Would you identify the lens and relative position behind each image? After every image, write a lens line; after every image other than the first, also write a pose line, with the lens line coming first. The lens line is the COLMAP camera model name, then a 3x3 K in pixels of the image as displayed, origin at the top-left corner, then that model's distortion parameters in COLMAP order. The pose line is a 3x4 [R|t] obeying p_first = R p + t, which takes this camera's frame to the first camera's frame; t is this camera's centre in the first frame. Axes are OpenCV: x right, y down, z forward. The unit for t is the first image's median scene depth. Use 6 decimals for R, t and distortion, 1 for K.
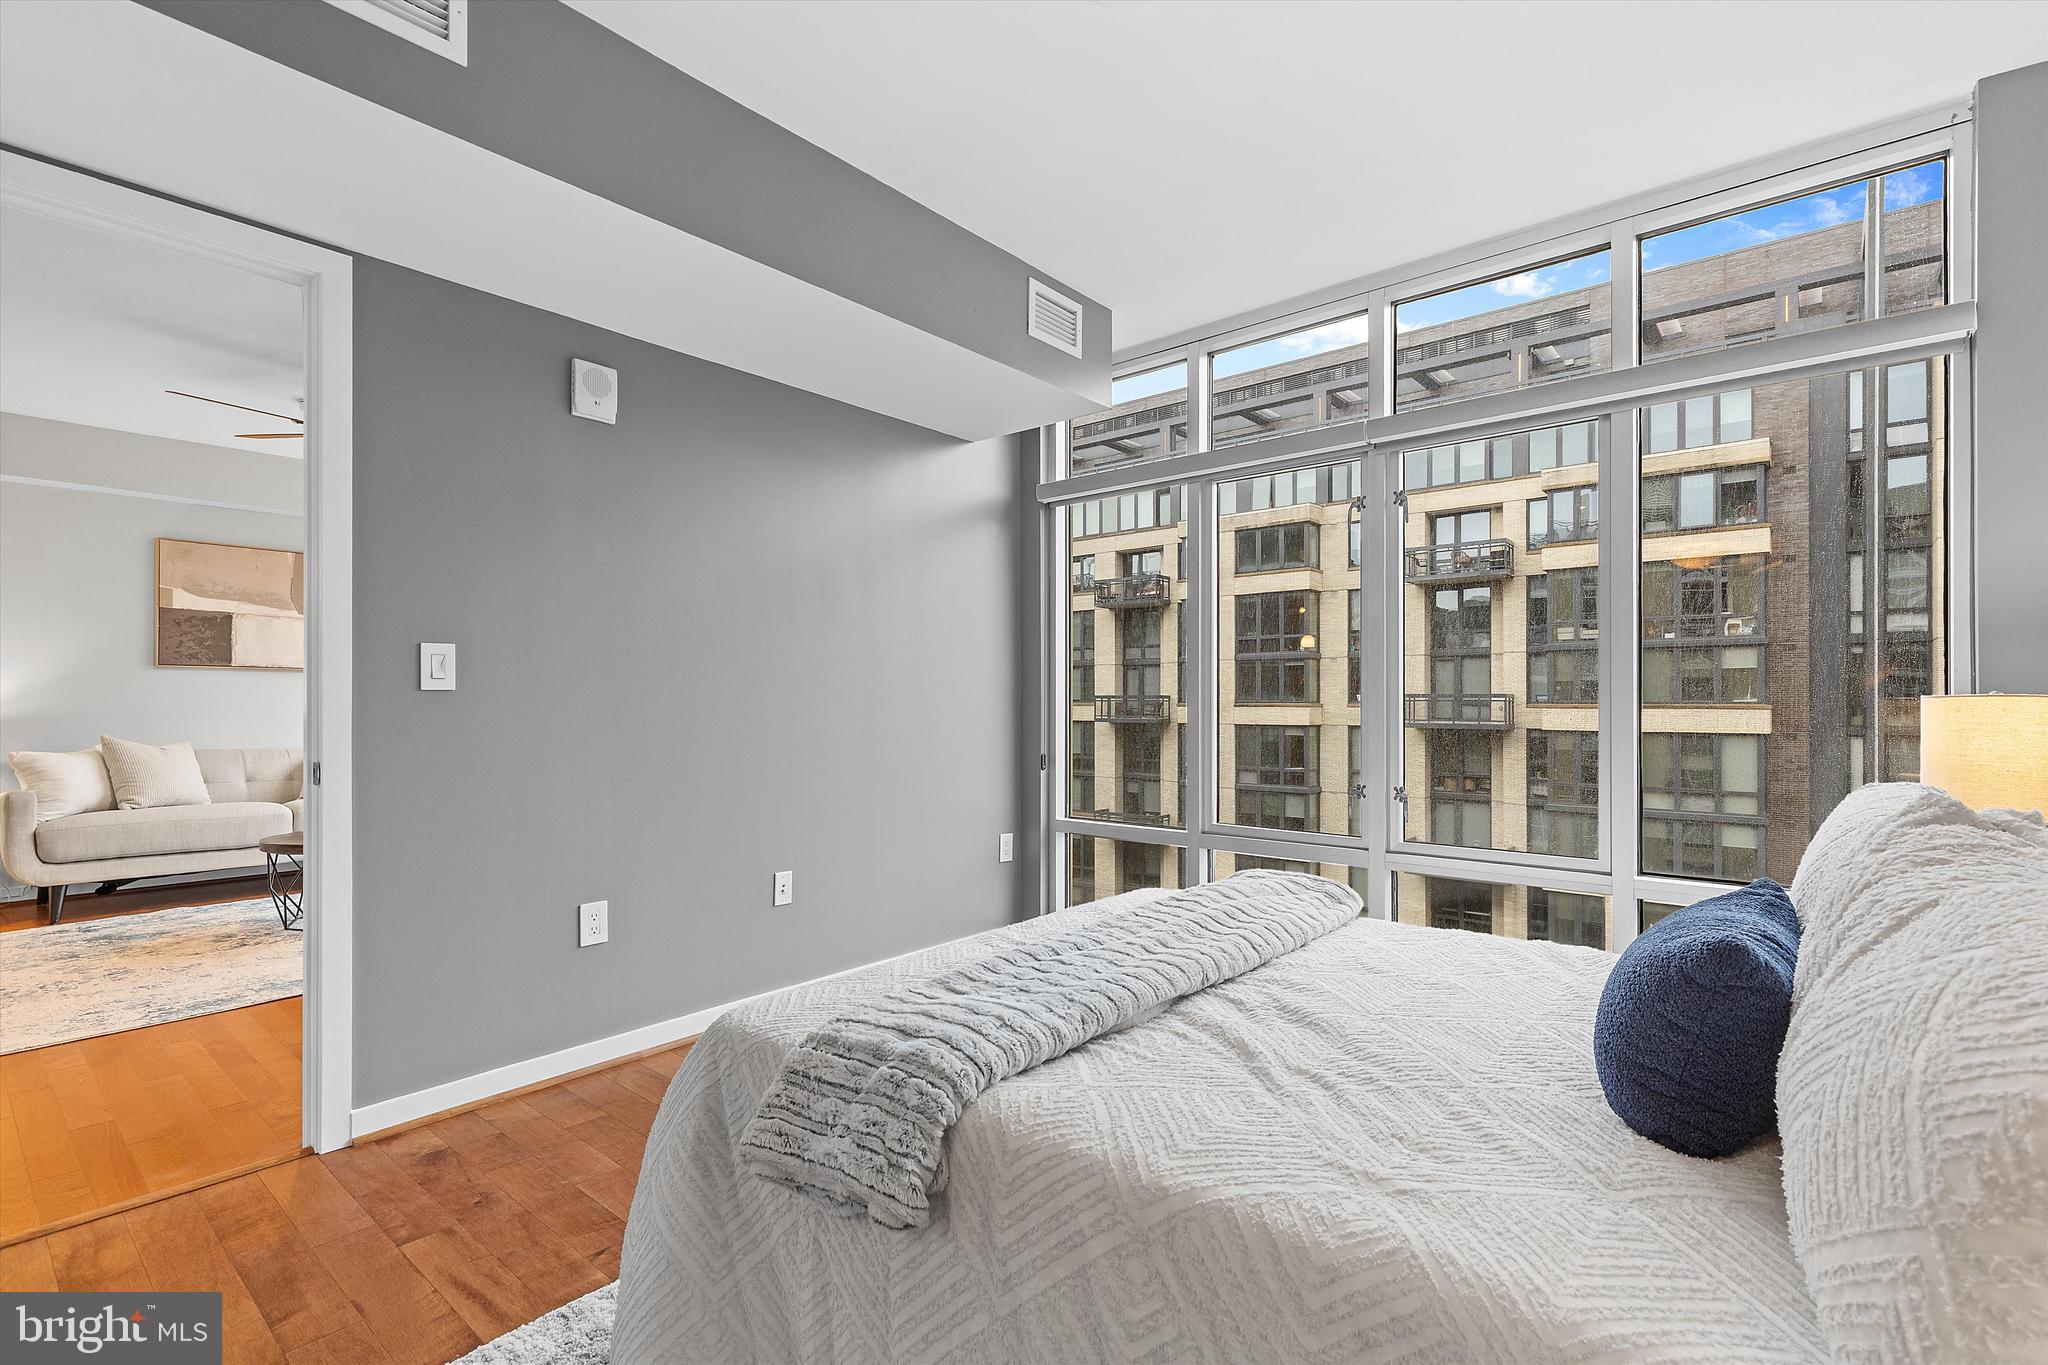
lens RADIAL K [[902.3, 0, 1045.0], [0, 902.3, 692.8], [0, 0, 1]] dist [0.006577, -0.000519]
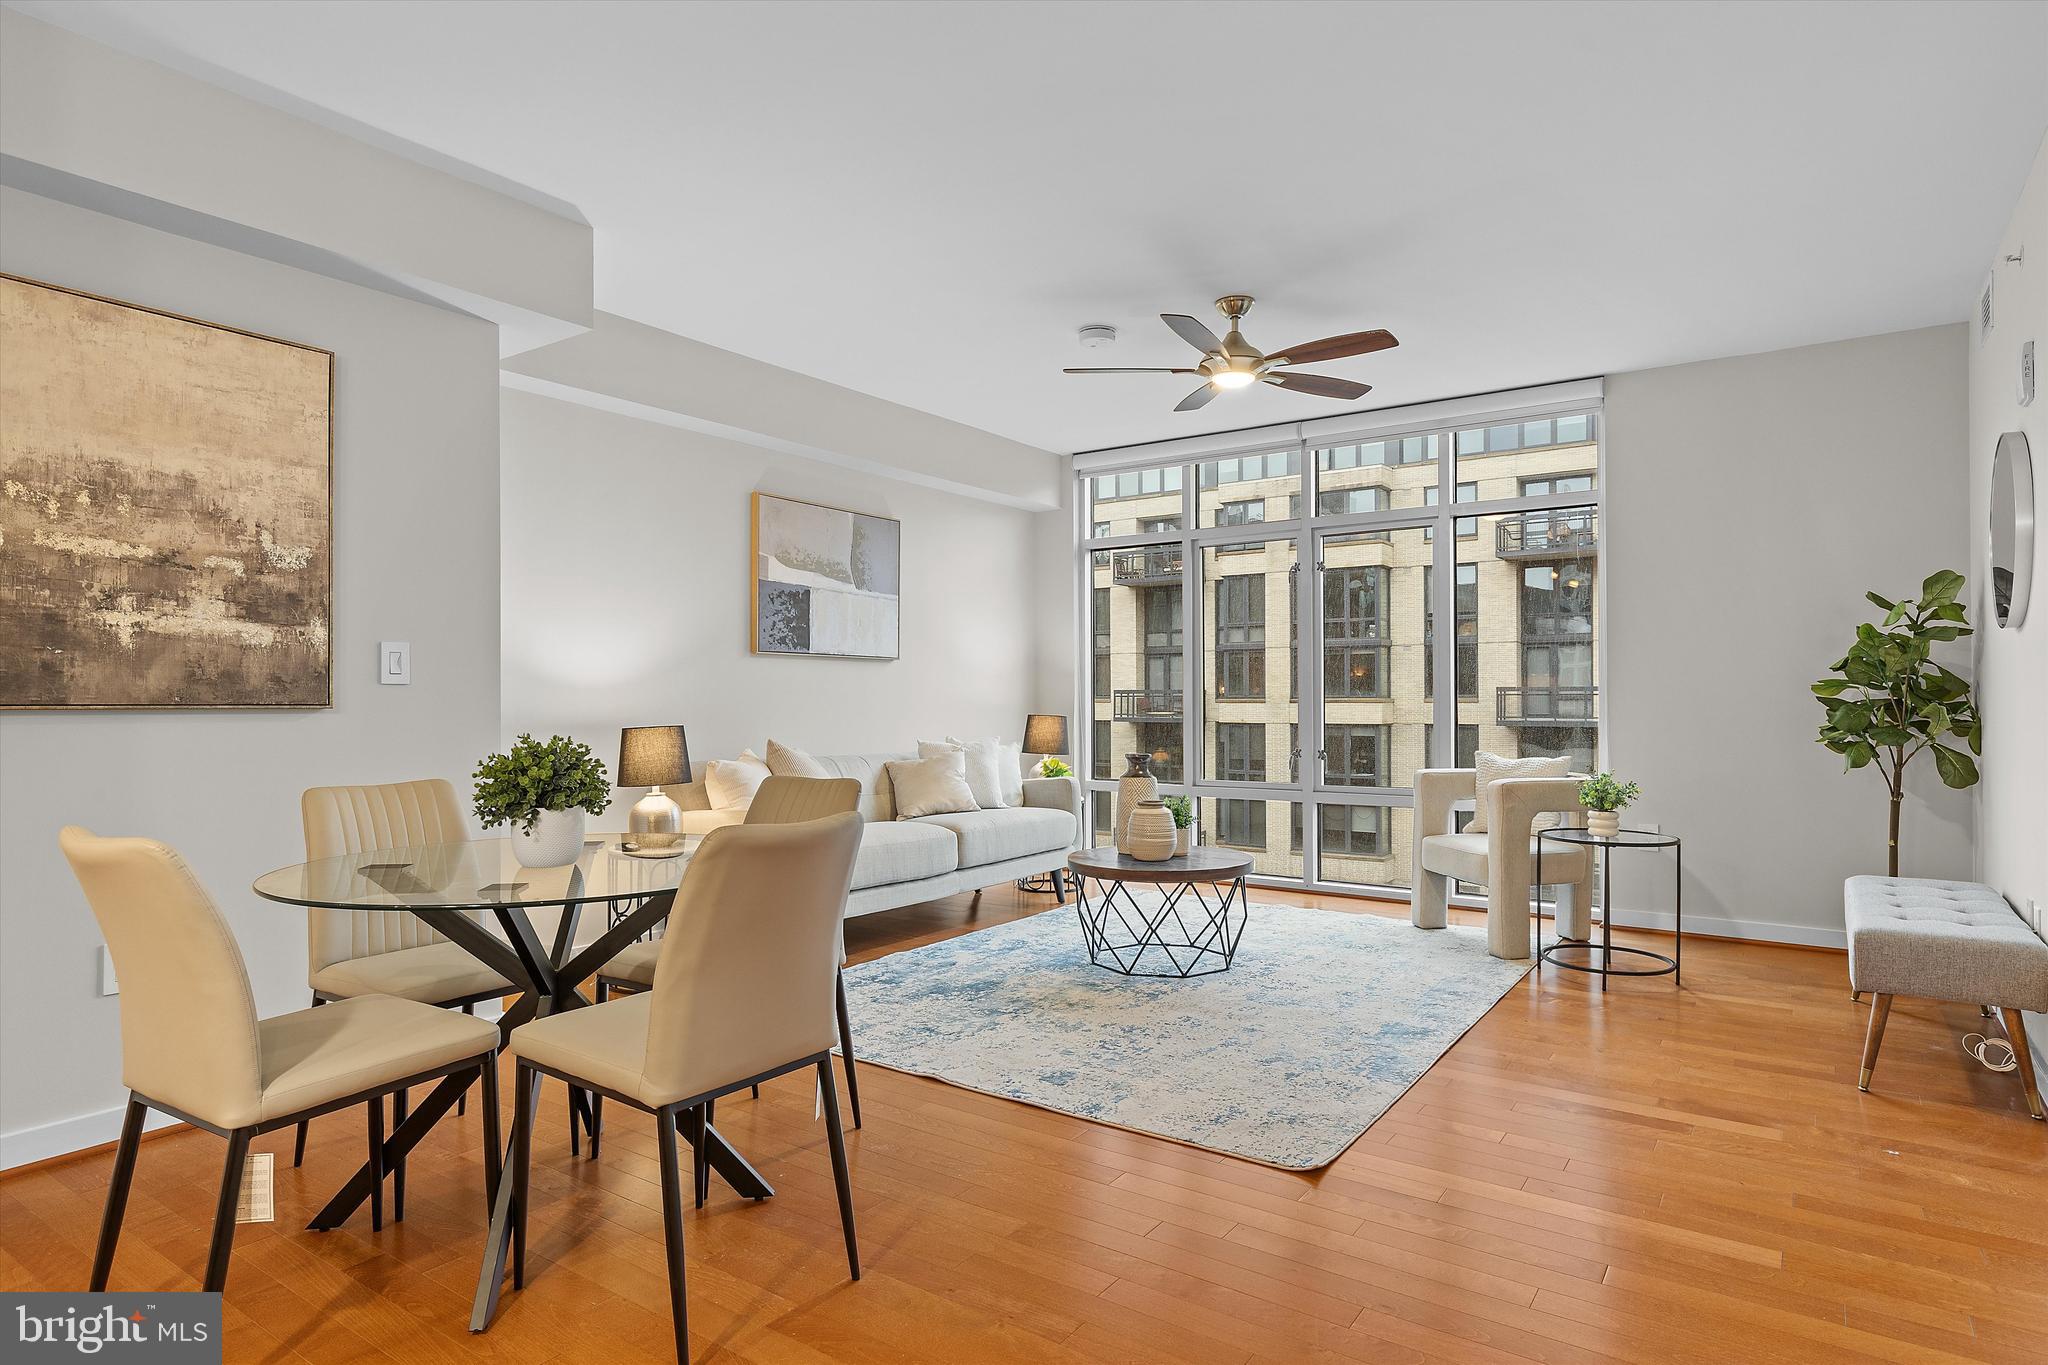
lens RADIAL K [[1091.4, 0, 1034.4], [0, 1091.4, 680.3], [0, 0, 1]] dist [0.017874, -0.000488]
pose [[0.995086, -0.002604, 0.098979, -0.136759], [0.003261, 0.999974, -0.006482, 0.000178], [-0.098960, 0.006773, 0.995068, 0.003942]]
